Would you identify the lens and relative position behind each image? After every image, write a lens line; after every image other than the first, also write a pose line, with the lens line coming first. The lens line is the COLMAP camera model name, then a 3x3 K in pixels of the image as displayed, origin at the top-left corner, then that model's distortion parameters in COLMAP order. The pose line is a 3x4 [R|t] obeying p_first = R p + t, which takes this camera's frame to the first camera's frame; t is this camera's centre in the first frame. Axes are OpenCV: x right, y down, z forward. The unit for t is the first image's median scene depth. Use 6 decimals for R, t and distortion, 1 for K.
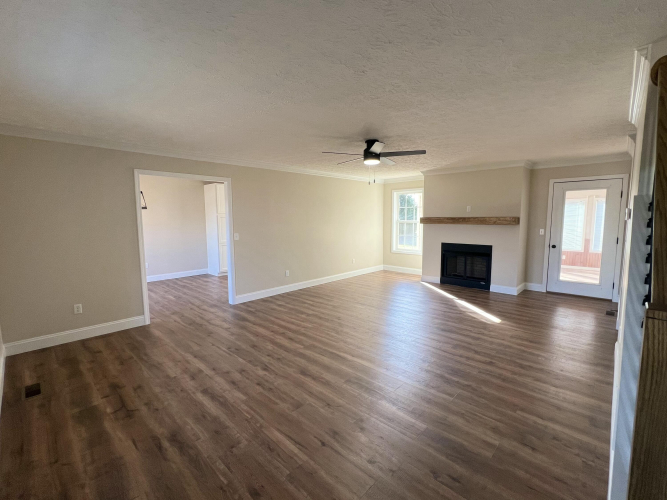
lens RADIAL K [[298.1, 0, 338.6], [0, 298.1, 251.6], [0, 0, 1]] dist [-0.001423, -0.000187]
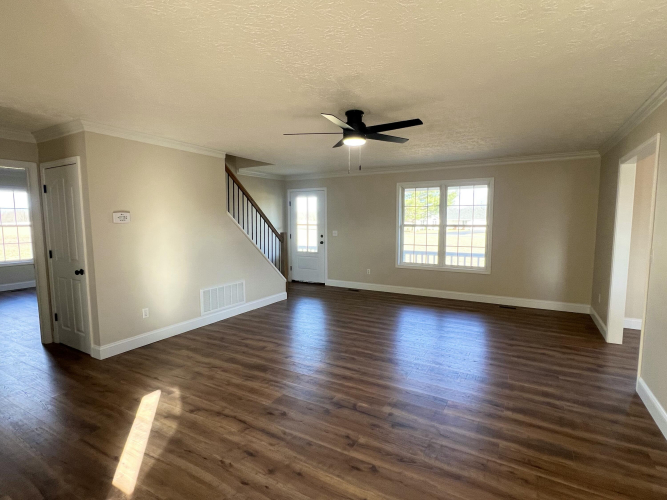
lens RADIAL K [[336.2, 0, 333.5], [0, 336.2, 250.0], [0, 0, 1]] dist [-0.000464, -0.000046]
pose [[-0.975171, 0.028119, -0.219660, 0.357707], [-0.017430, 0.979082, 0.202716, -0.213165], [0.220766, 0.201512, -0.954283, 1.851439]]
